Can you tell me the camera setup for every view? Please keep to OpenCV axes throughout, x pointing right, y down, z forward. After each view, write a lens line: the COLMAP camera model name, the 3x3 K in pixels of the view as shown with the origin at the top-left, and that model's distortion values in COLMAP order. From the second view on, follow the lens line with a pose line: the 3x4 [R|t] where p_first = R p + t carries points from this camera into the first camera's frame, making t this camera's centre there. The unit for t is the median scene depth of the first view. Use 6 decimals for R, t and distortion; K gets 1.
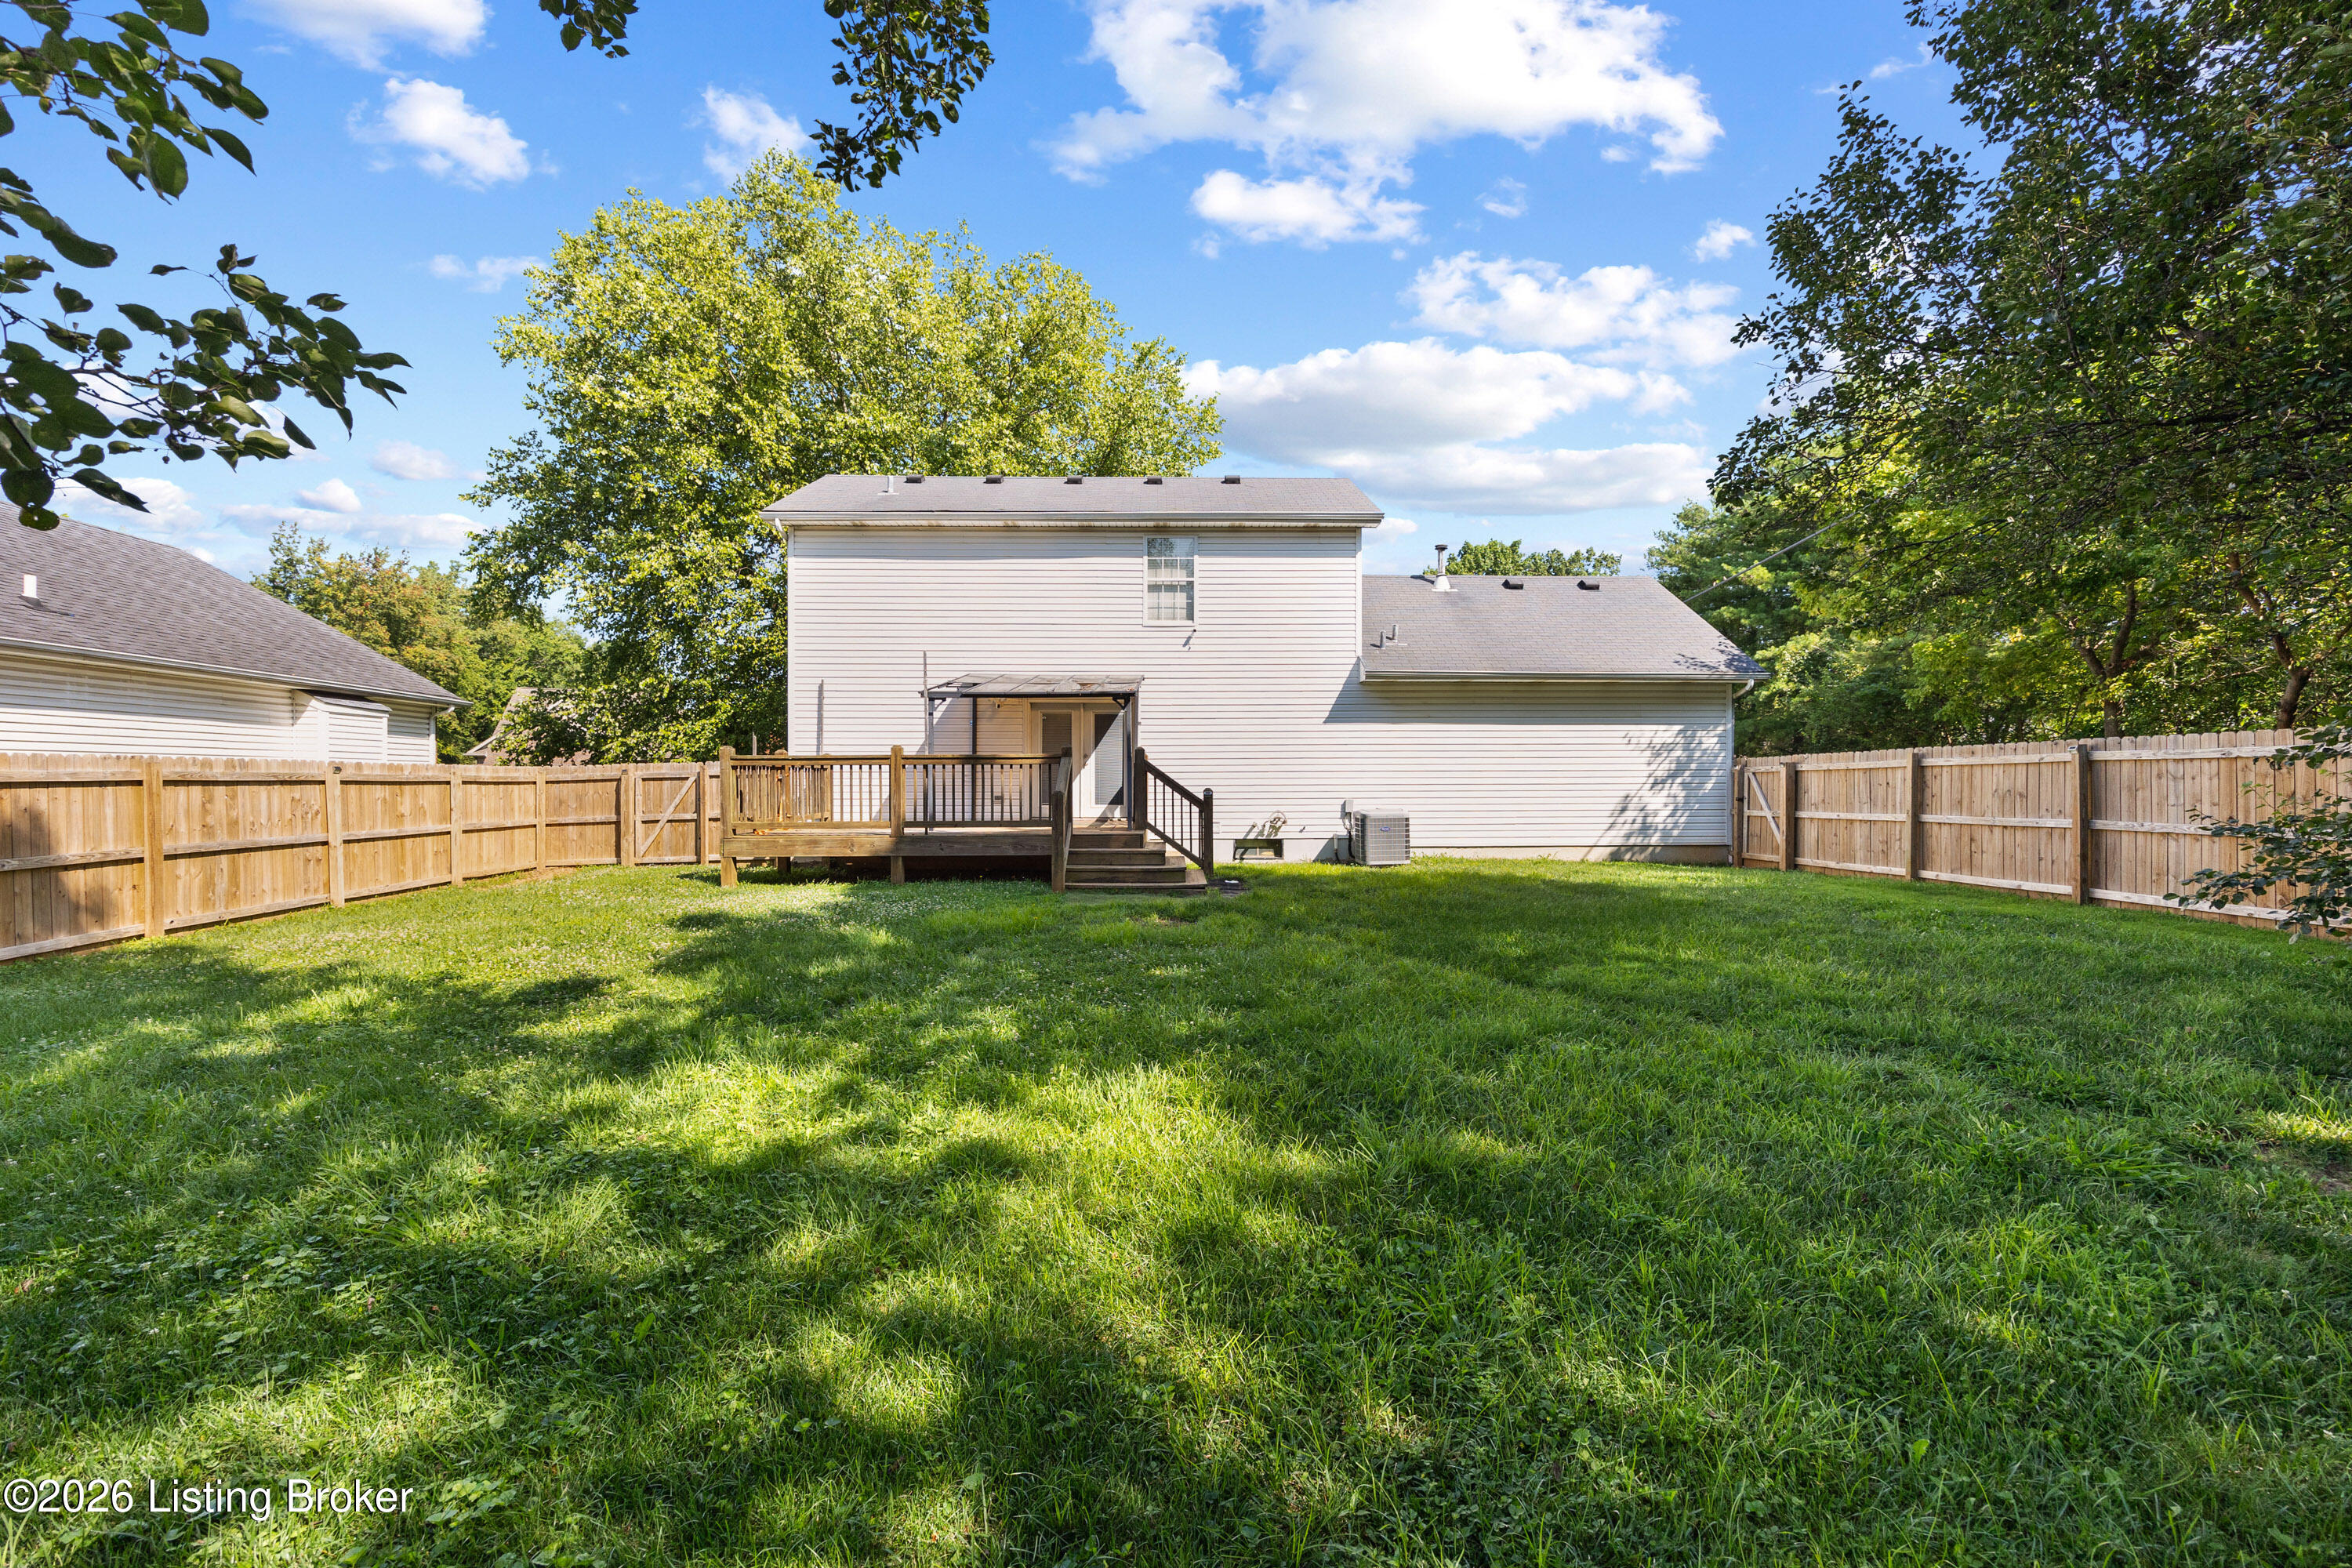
lens RADIAL K [[923.9, 0, 1176.9], [0, 923.9, 778.3], [0, 0, 1]] dist [-0.000663, -0.000223]
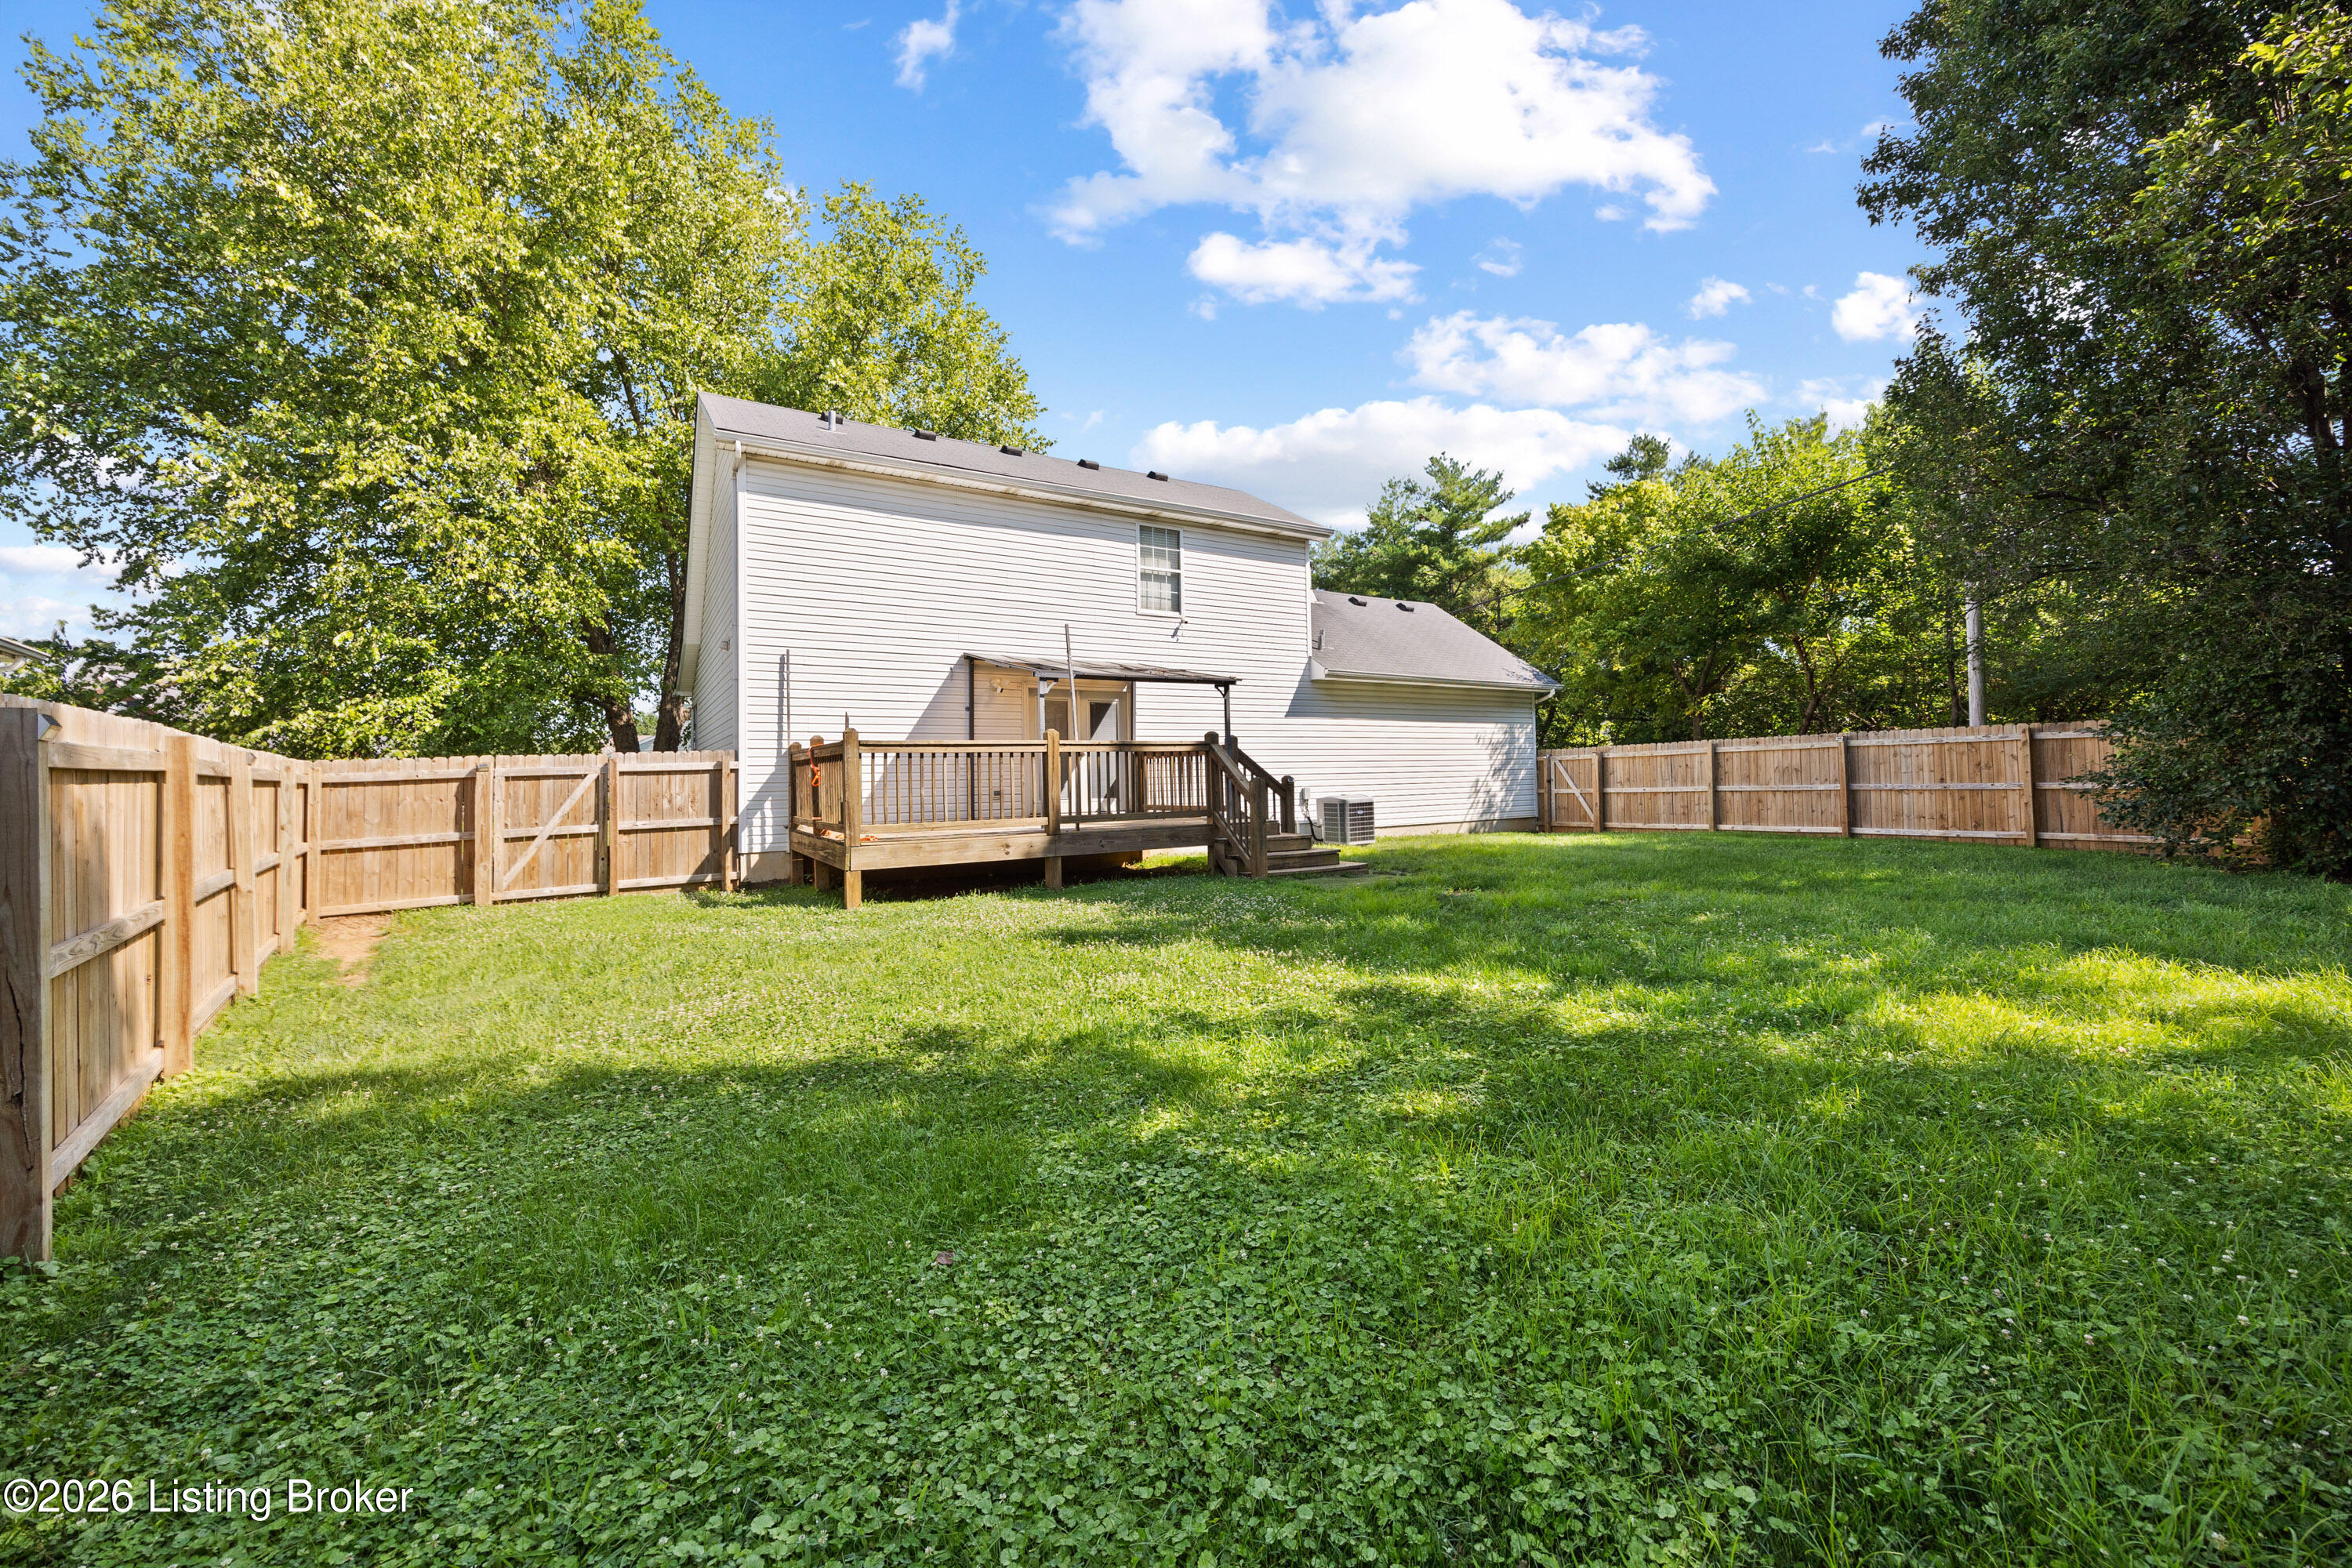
lens RADIAL K [[934.2, 0, 1171.4], [0, 934.2, 747.9], [0, 0, 1]] dist [-0.000496, -0.000917]
pose [[0.855758, 0.002377, 0.517371, -0.551974], [0.016882, 0.999329, -0.032515, 0.010209], [-0.517101, 0.036560, 0.855143, 0.151634]]
